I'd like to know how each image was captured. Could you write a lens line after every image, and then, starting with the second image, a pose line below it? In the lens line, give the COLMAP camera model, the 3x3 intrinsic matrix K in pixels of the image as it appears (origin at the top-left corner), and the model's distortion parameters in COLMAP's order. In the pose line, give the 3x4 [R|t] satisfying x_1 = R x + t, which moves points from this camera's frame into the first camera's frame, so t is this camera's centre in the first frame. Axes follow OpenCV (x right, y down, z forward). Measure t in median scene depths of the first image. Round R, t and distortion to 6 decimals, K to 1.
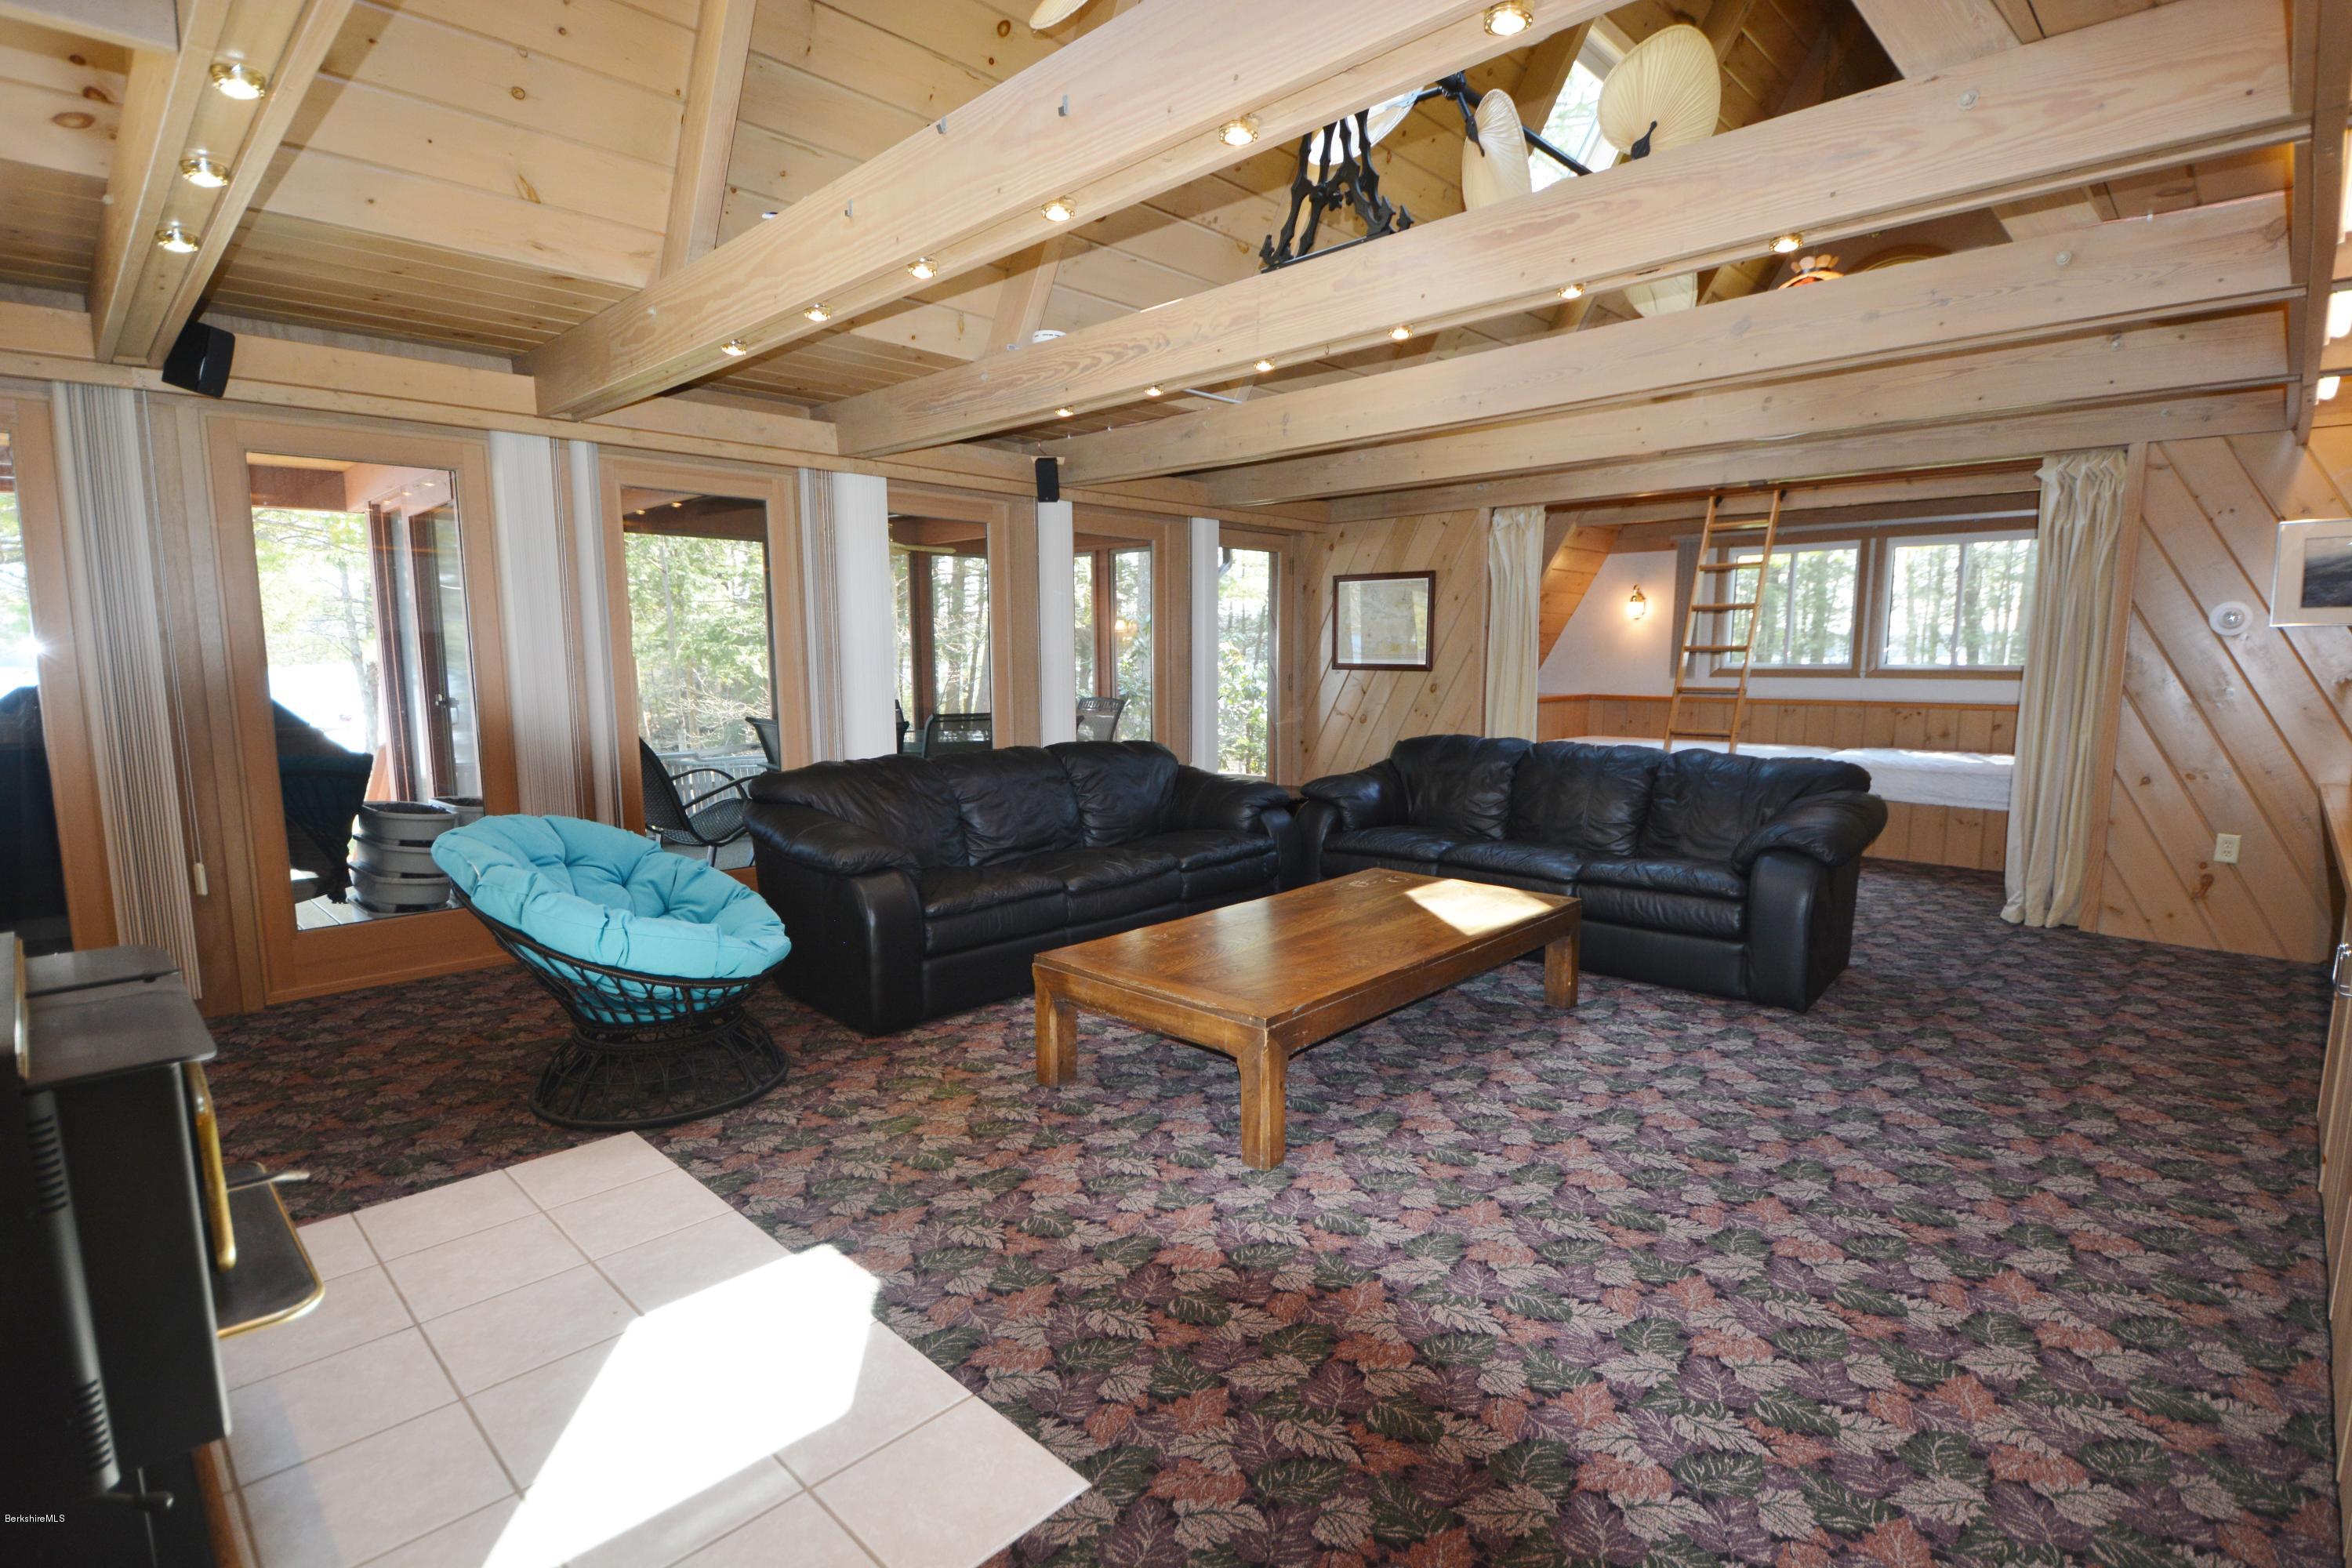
lens RADIAL K [[1142.4, 0, 1178.2], [0, 1142.4, 809.5], [0, 0, 1]] dist [-0.000812, -0.000370]
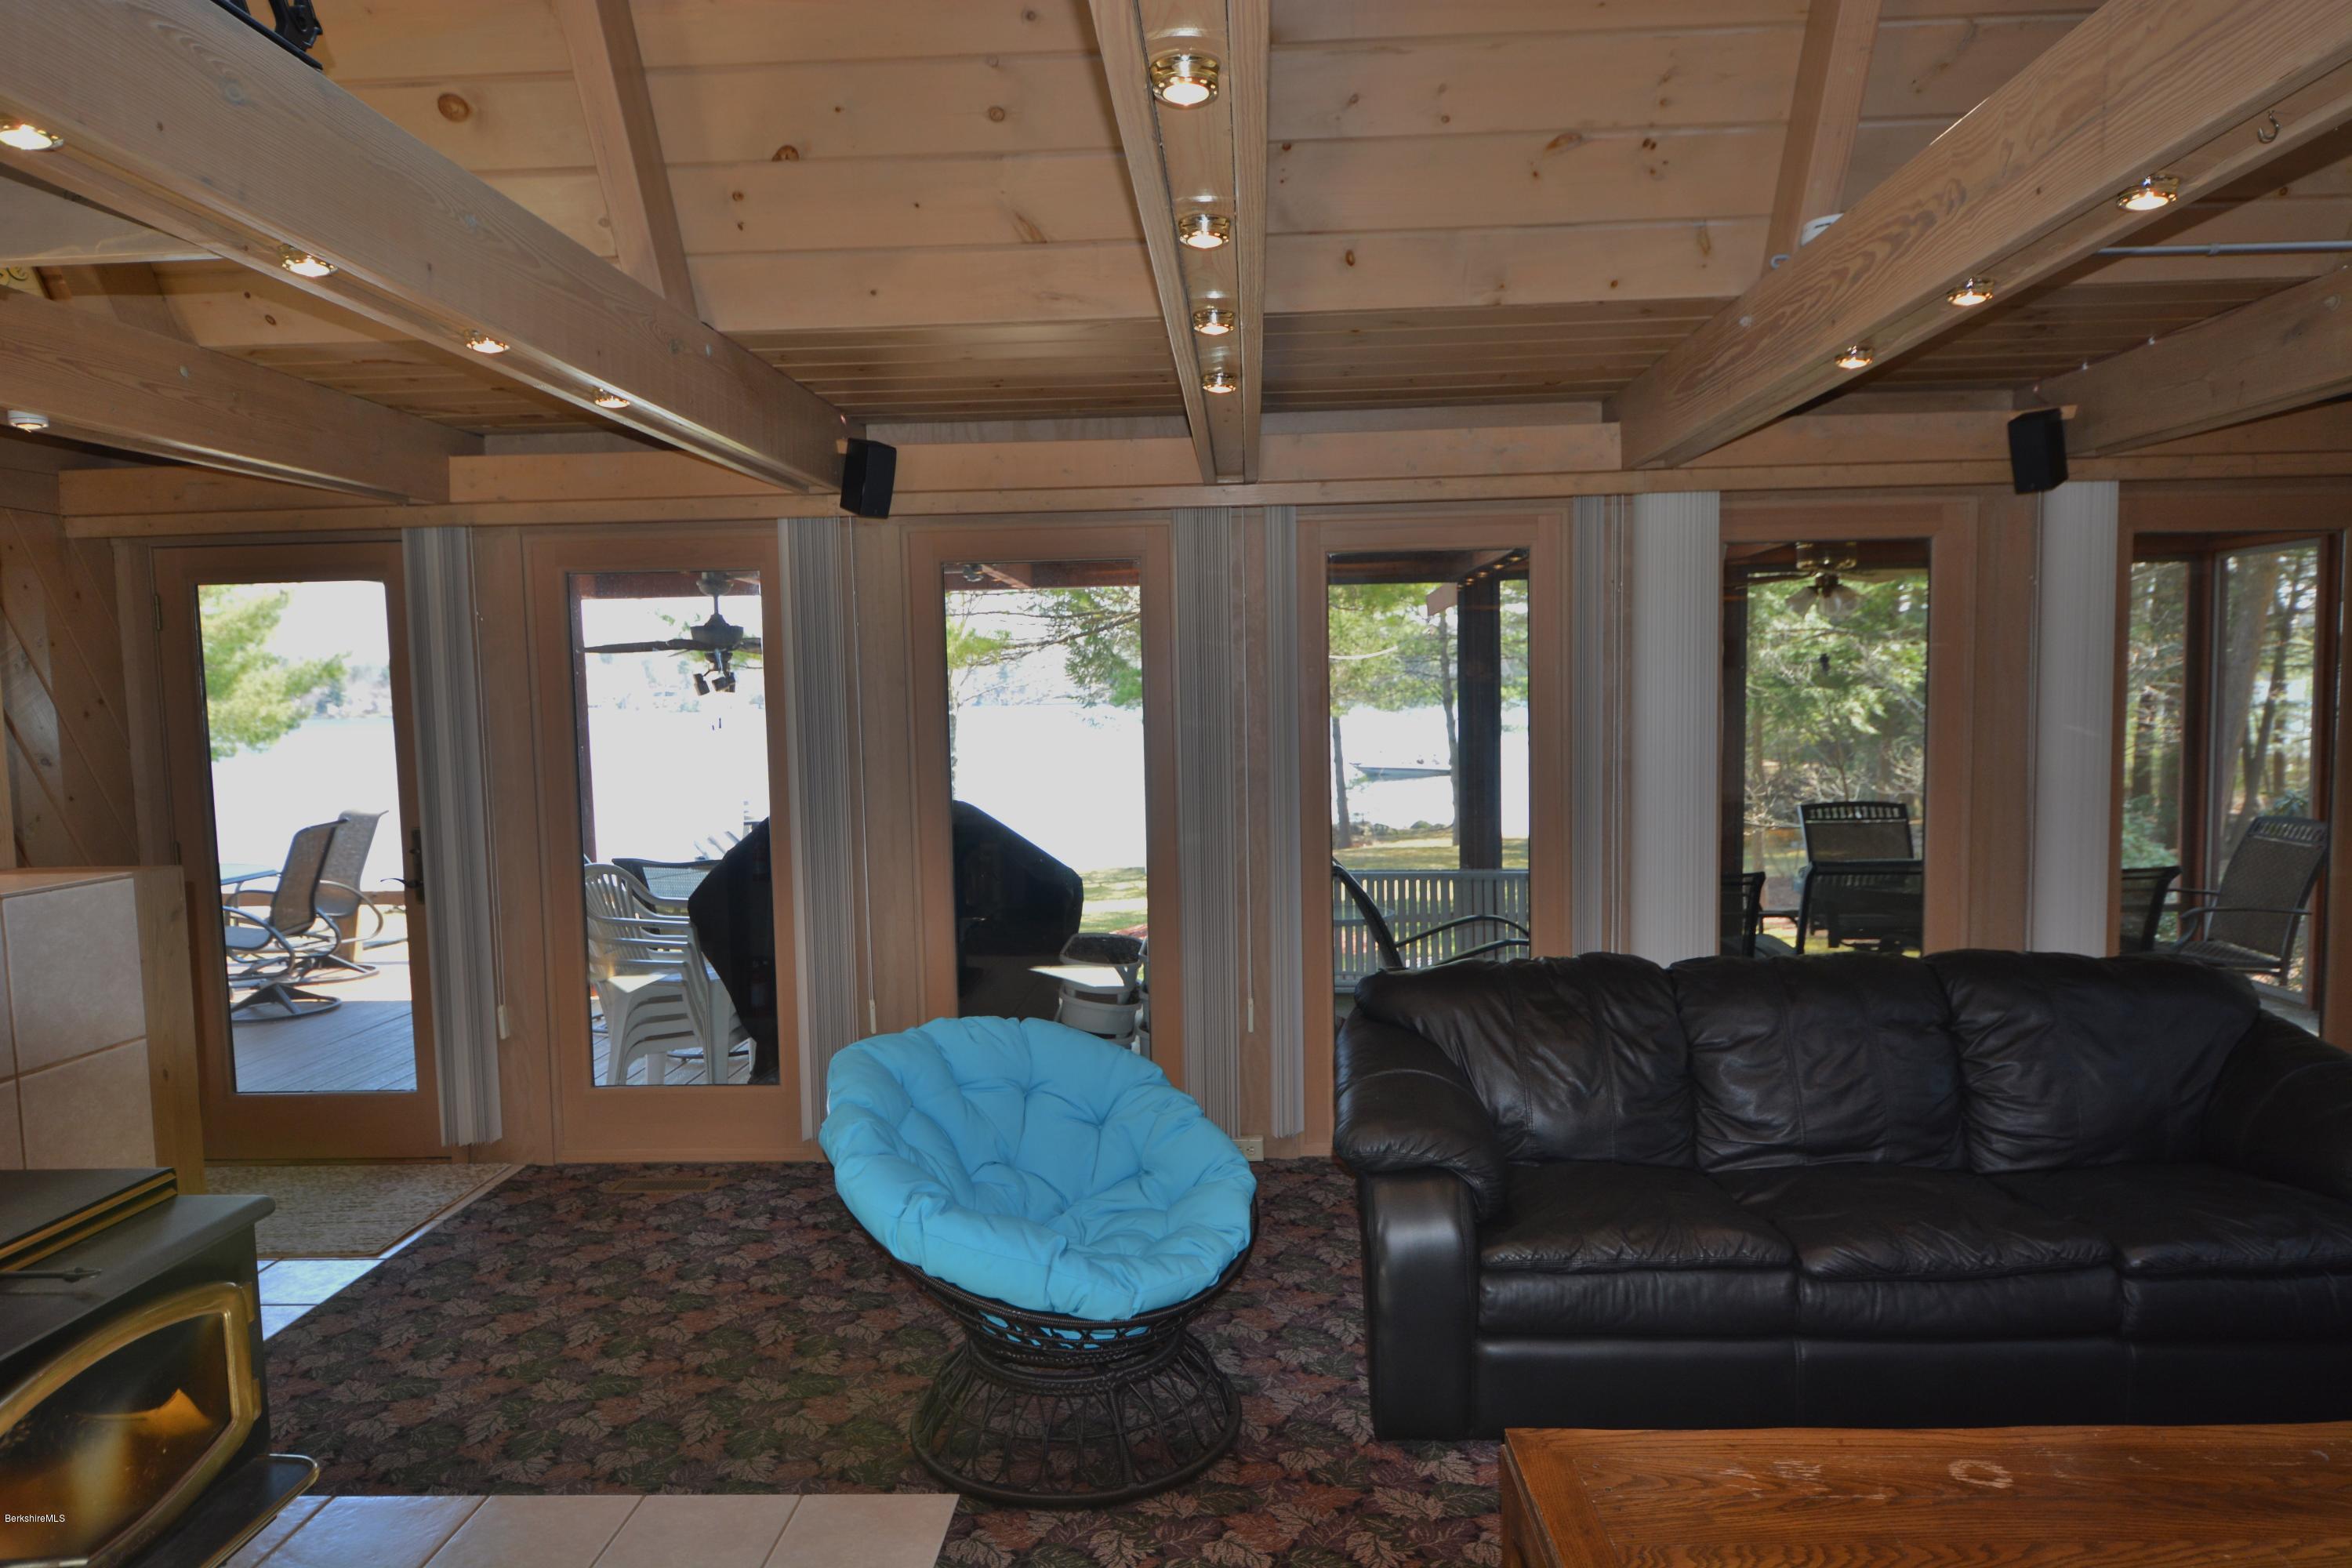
lens RADIAL K [[1484.1, 0, 1176.0], [0, 1484.1, 784.0], [0, 0, 1]] dist [0.000579, -0.000604]
pose [[0.667555, 0.034085, -0.743780, 0.222147], [-0.079720, 0.996481, -0.025885, -0.114746], [0.740280, 0.076574, 0.667923, 0.339271]]
